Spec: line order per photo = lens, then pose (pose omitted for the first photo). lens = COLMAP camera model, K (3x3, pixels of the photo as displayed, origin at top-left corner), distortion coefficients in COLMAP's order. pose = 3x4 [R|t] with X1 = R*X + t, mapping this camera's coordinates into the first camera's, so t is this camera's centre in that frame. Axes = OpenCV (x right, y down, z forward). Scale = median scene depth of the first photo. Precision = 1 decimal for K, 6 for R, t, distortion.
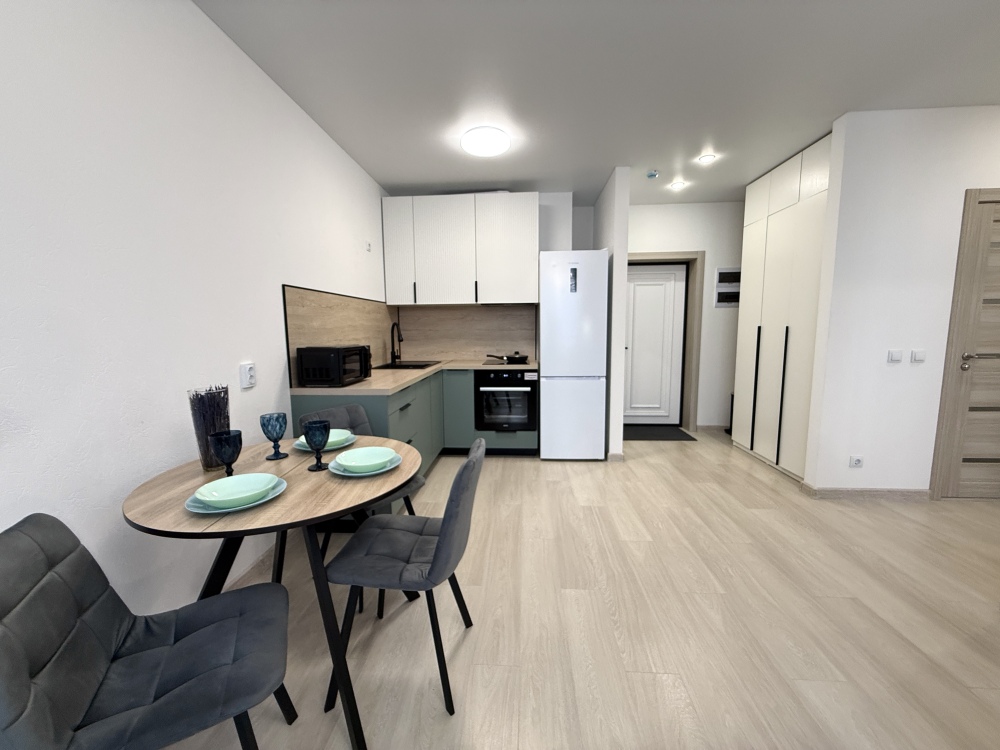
lens RADIAL K [[401.7, 0, 500.0], [0, 401.7, 375.0], [0, 0, 1]] dist [0.002366, -0.000368]
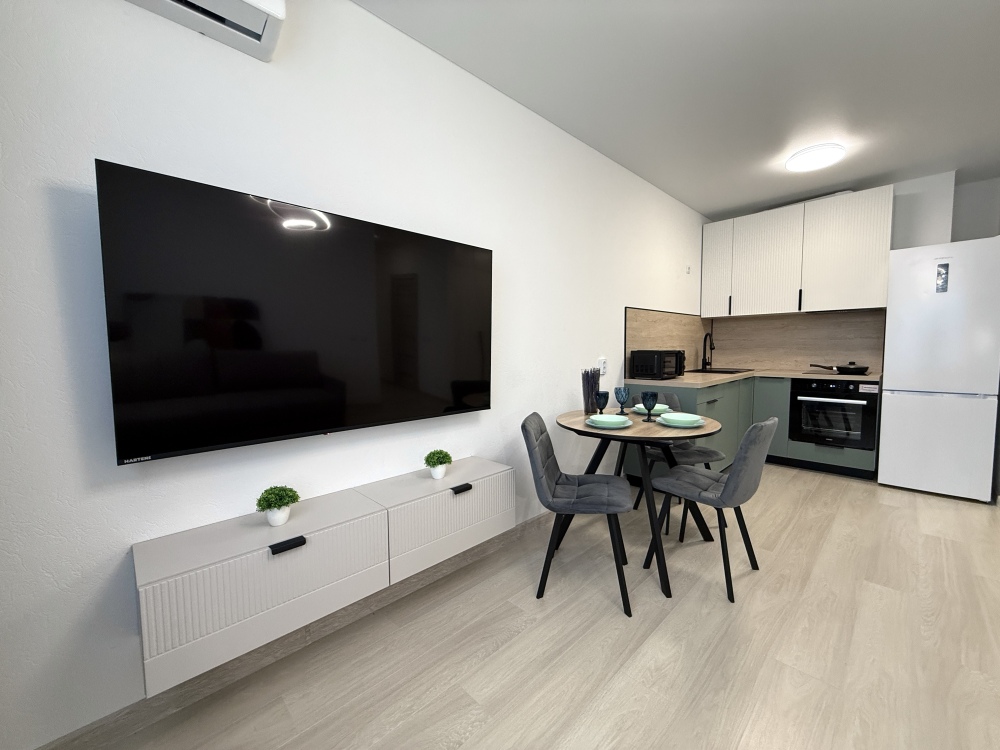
lens RADIAL K [[401.7, 0, 500.0], [0, 401.7, 375.0], [0, 0, 1]] dist [0.002366, -0.000368]
pose [[0.743538, 0.047052, -0.667037, 0.064519], [-0.071873, 0.997366, -0.009763, 0.041766], [0.664820, 0.055201, 0.744961, -0.230075]]
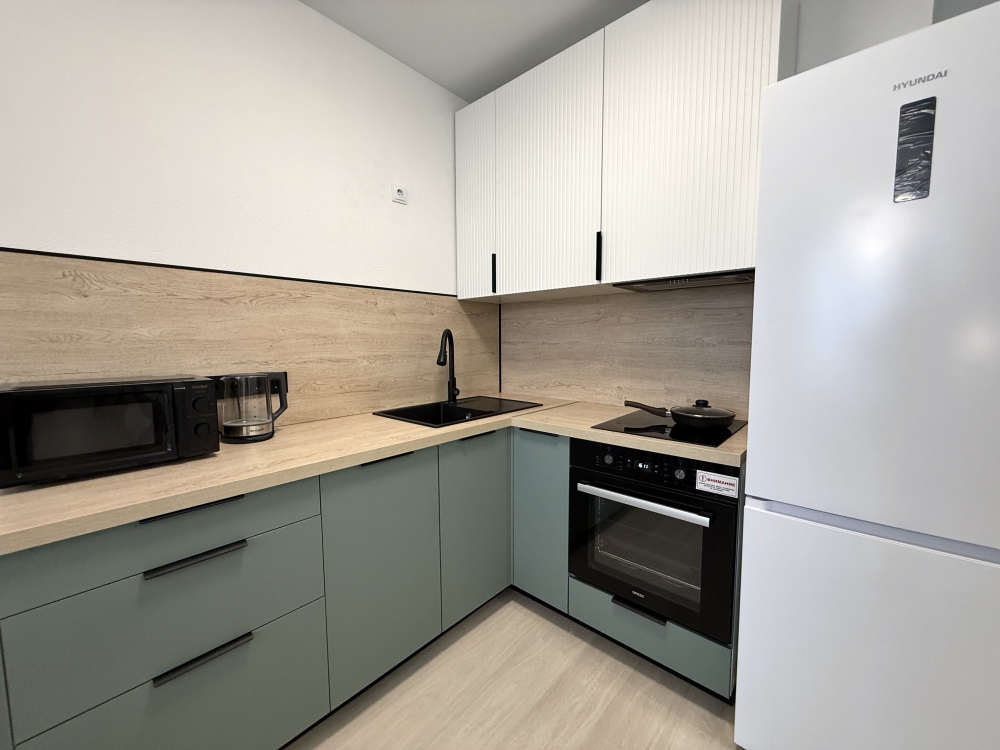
lens RADIAL K [[398.9, 0, 501.5], [0, 398.9, 375.0], [0, 0, 1]] dist [-0.000544, -0.000085]
pose [[0.787731, 0.058188, -0.613265, 0.138466], [-0.073010, 0.997331, 0.000848, -0.077099], [0.611677, 0.044106, 0.789877, 0.640055]]
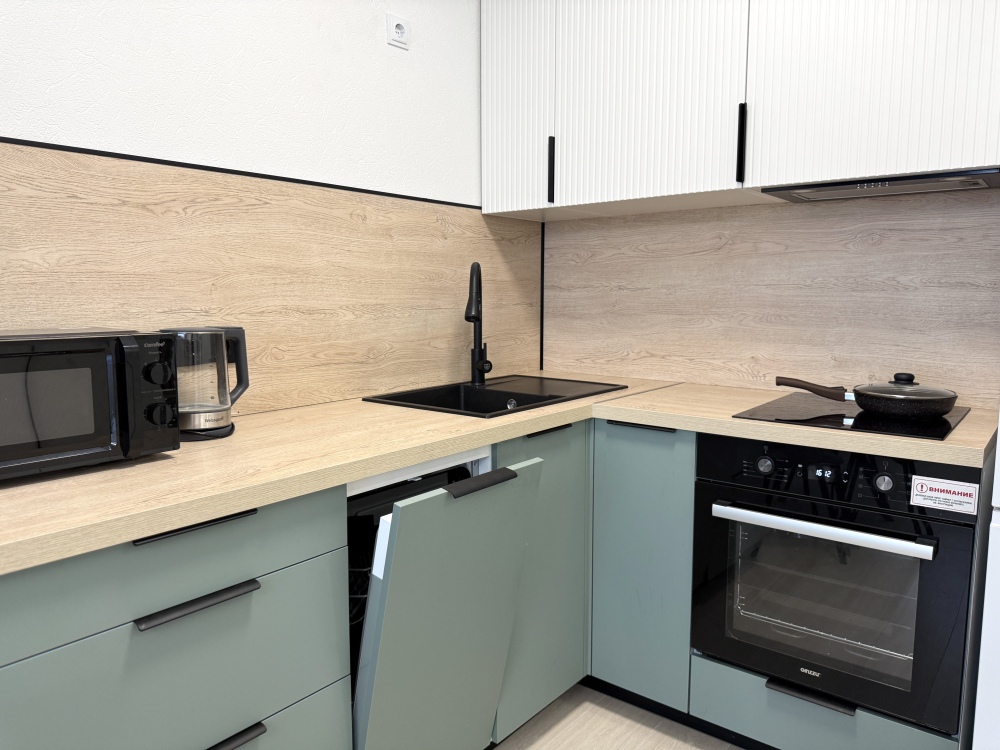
lens RADIAL K [[706.8, 0, 500.0], [0, 706.8, 375.0], [0, 0, 1]] dist [0.078434, -0.113931]
pose [[0.818367, 0.075249, -0.569748, 0.099341], [-0.073312, 0.996960, 0.026370, -0.056862], [0.570001, 0.020189, 0.821396, 0.550623]]
